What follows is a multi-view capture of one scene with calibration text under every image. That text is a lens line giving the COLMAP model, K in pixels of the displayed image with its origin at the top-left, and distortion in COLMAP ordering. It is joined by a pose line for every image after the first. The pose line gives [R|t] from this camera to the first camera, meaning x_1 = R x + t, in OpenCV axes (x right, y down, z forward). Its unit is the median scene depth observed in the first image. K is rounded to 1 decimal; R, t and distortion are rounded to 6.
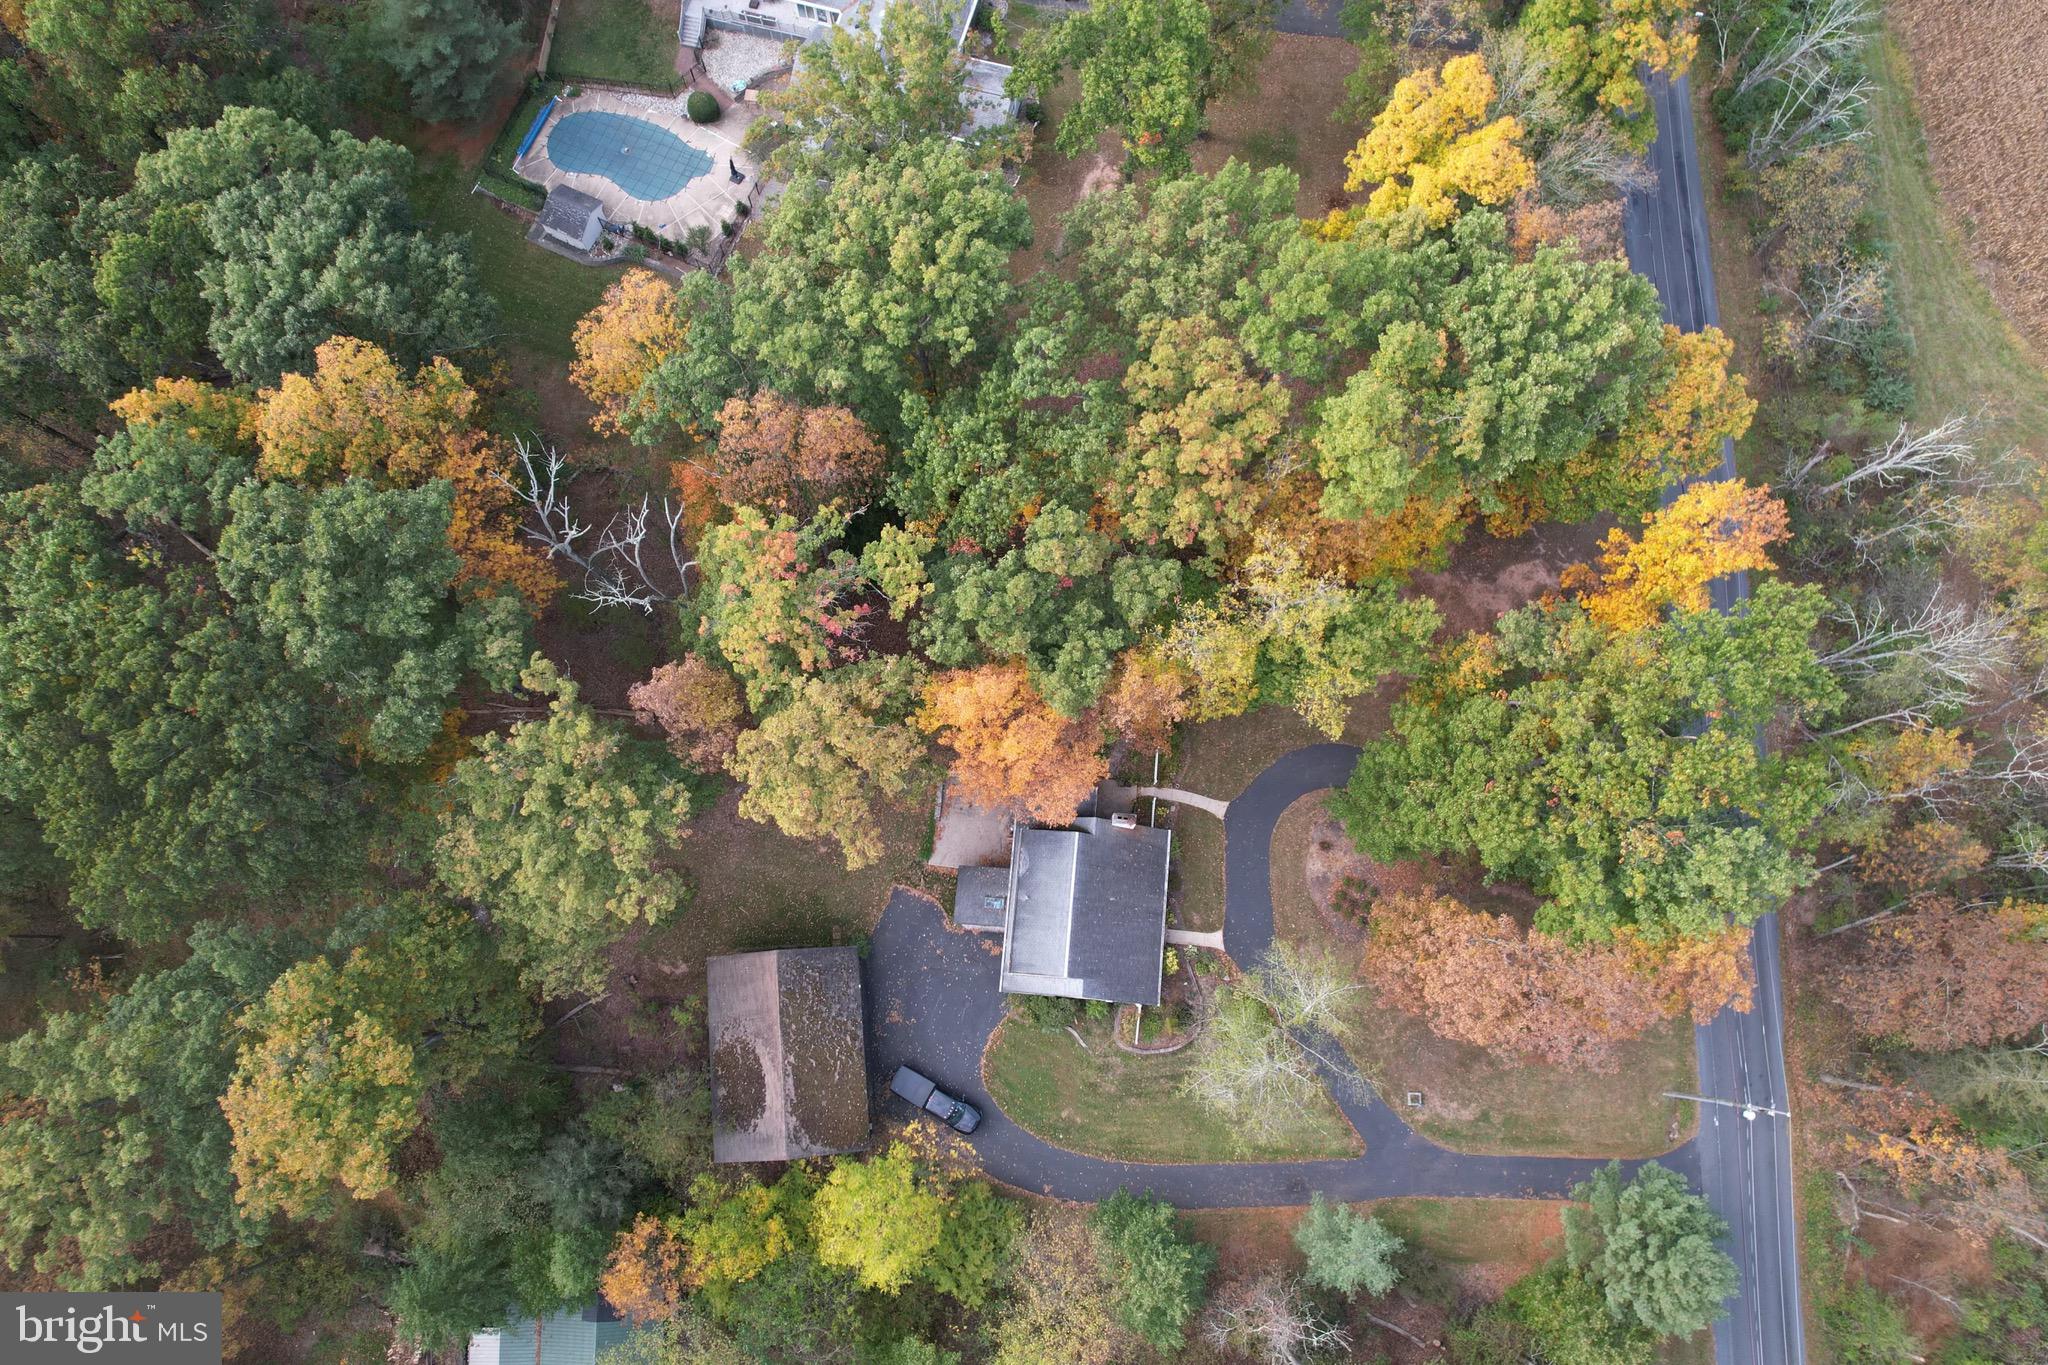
lens RADIAL K [[1310.6, 0, 1020.4], [0, 1310.6, 686.7], [0, 0, 1]] dist [-0.072109, 0.065907]
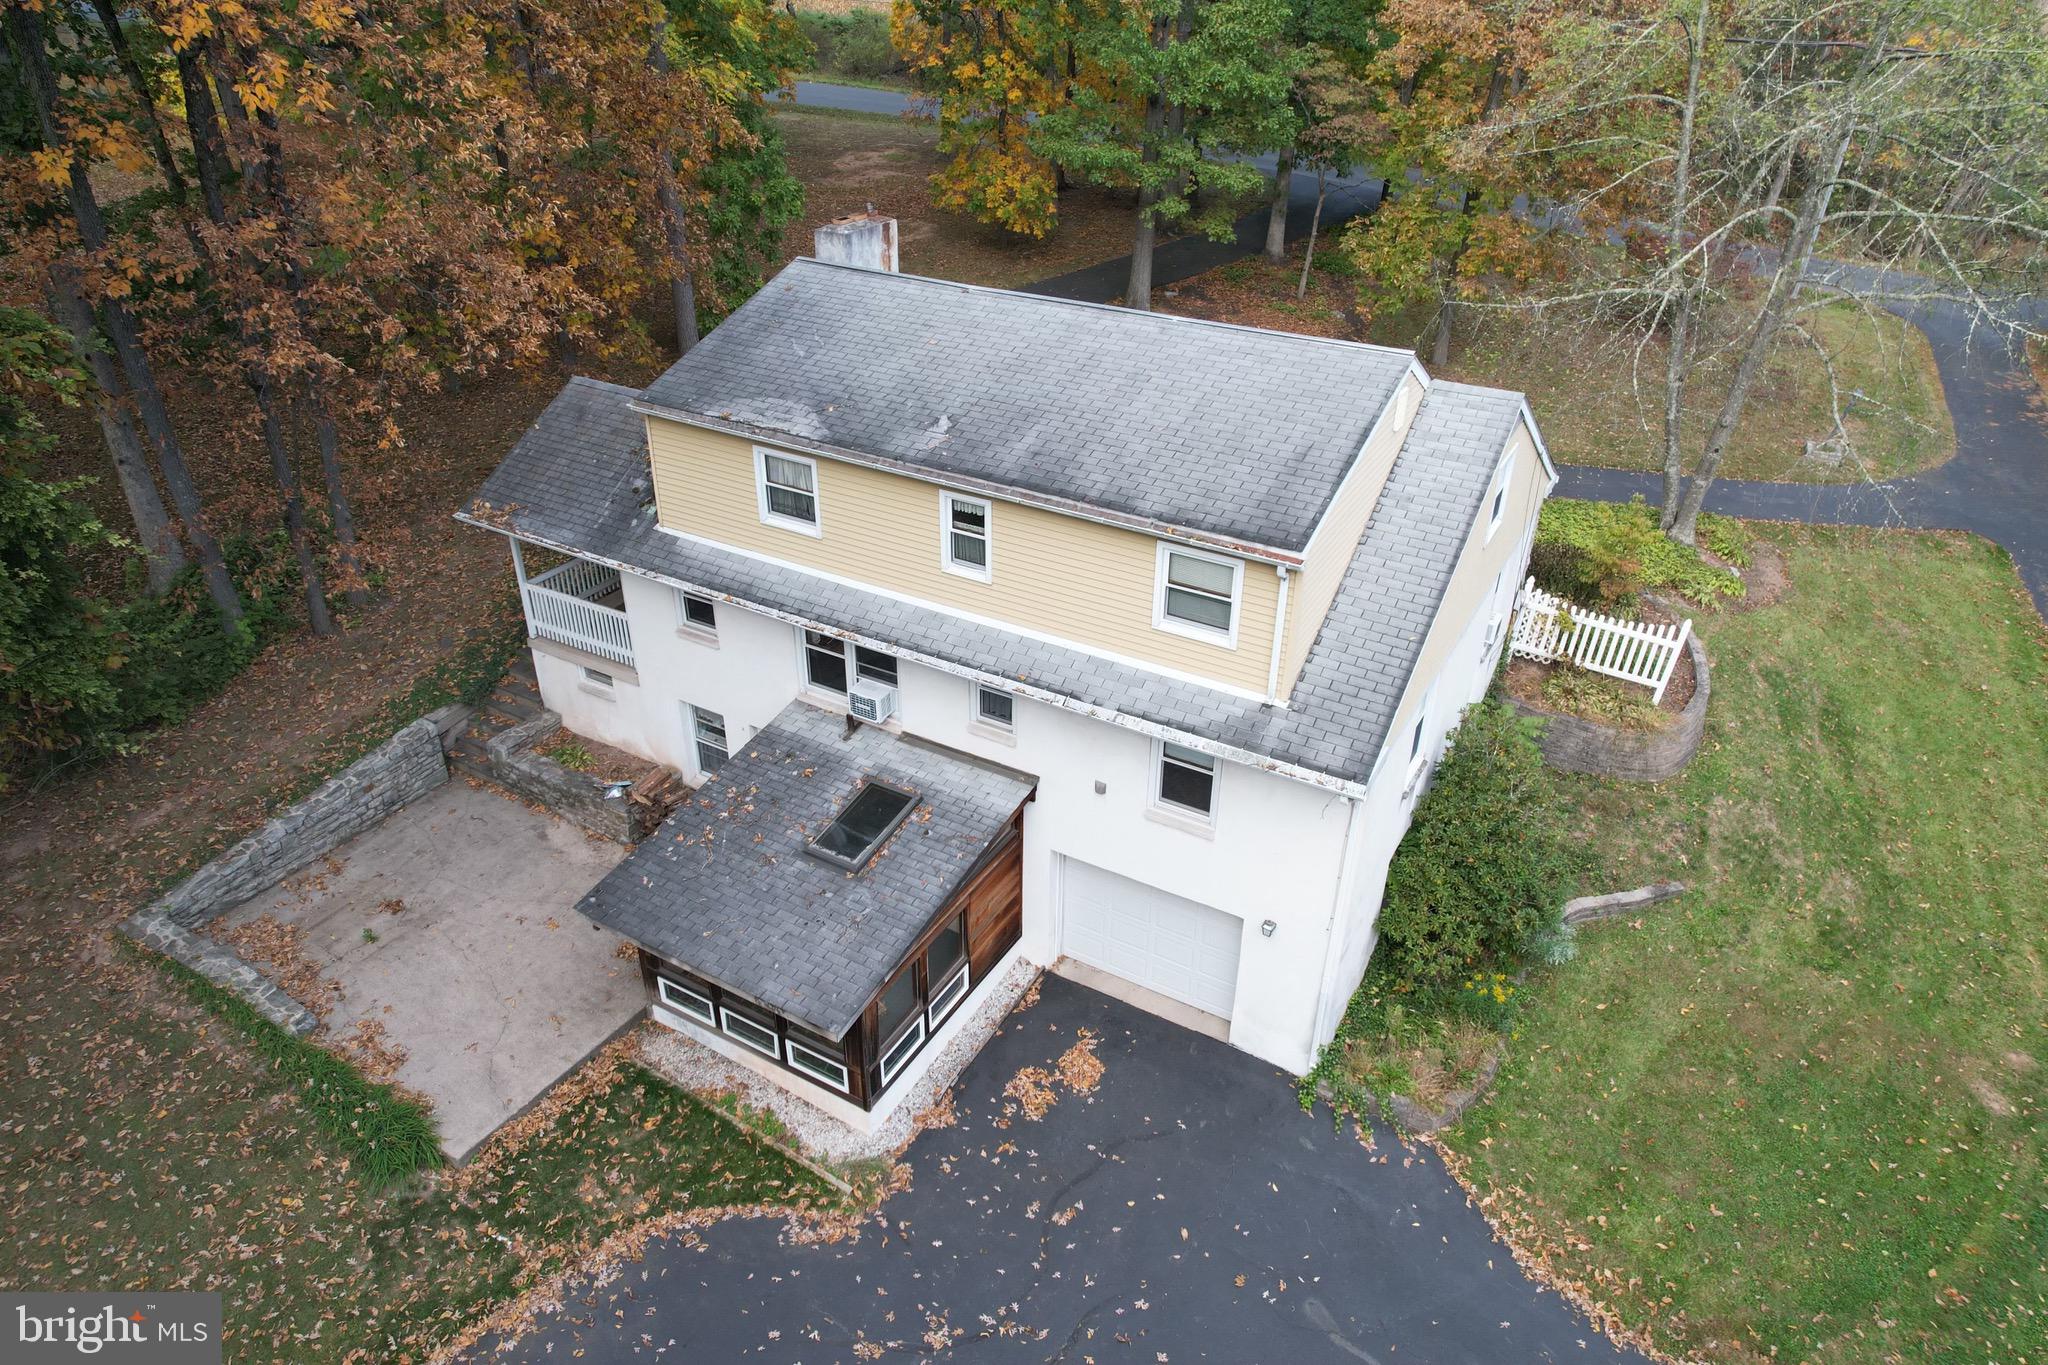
lens RADIAL K [[1310.6, 0, 1020.5], [0, 1310.6, 681.6], [0, 0, 1]] dist [-0.072109, 0.065907]
pose [[0.425688, -0.458378, 0.780179, -0.180362], [0.875563, 0.426312, -0.227261, 0.270756], [-0.228428, 0.779838, 0.582814, 1.078706]]
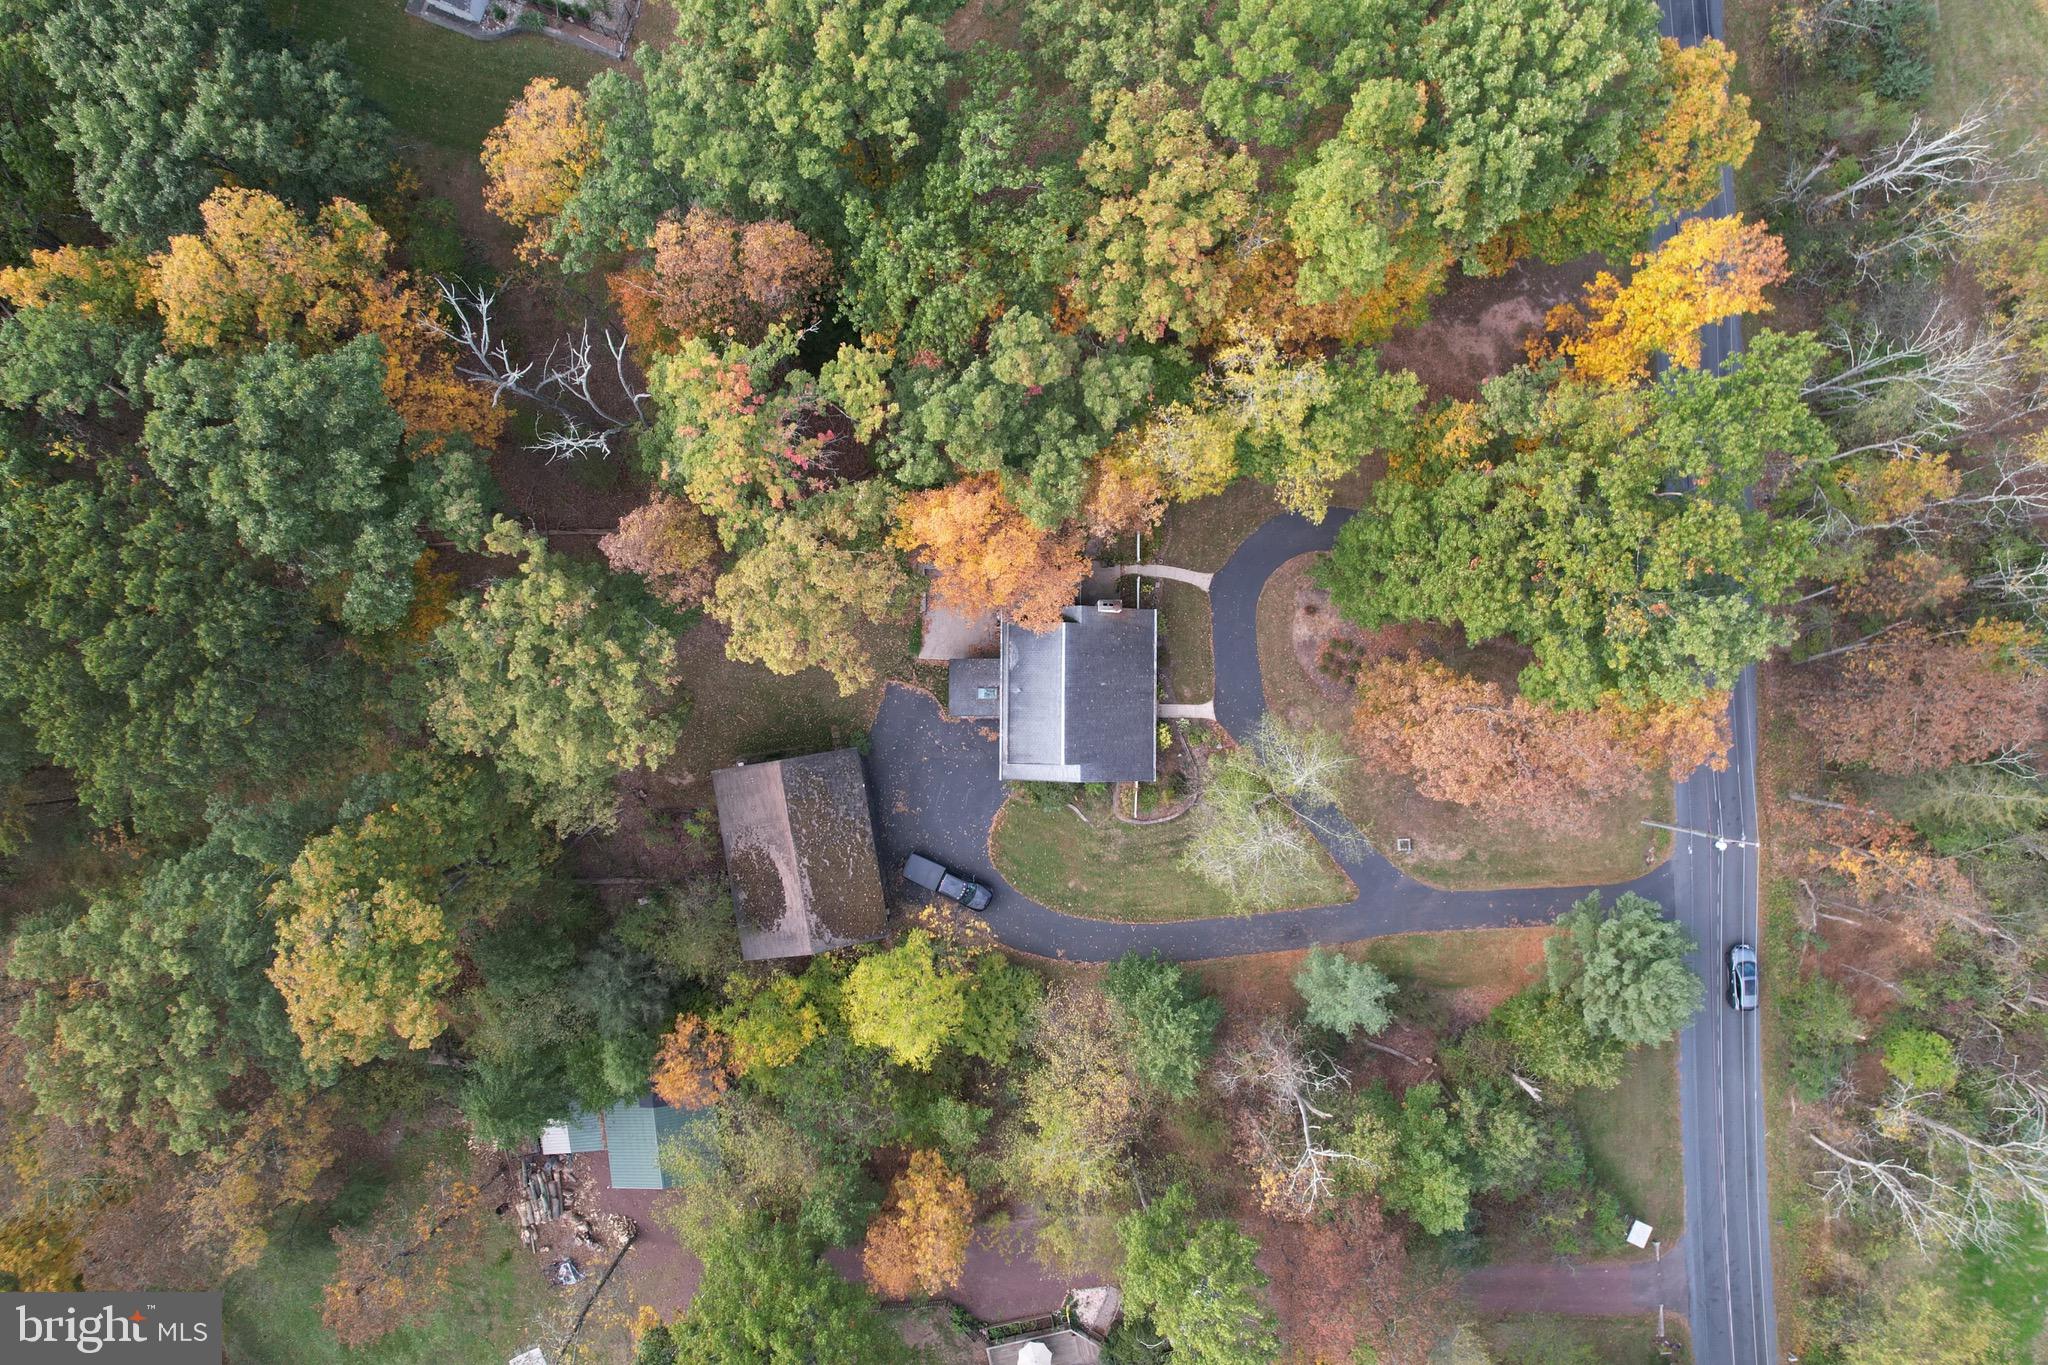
lens RADIAL K [[1310.6, 0, 1020.5], [0, 1310.6, 683.5], [0, 0, 1]] dist [-0.072109, 0.065907]
pose [[0.996646, -0.081768, 0.003387, 0.003499], [0.078922, 0.971261, 0.224550, -0.083506], [-0.021650, -0.223529, 0.974457, 0.016176]]
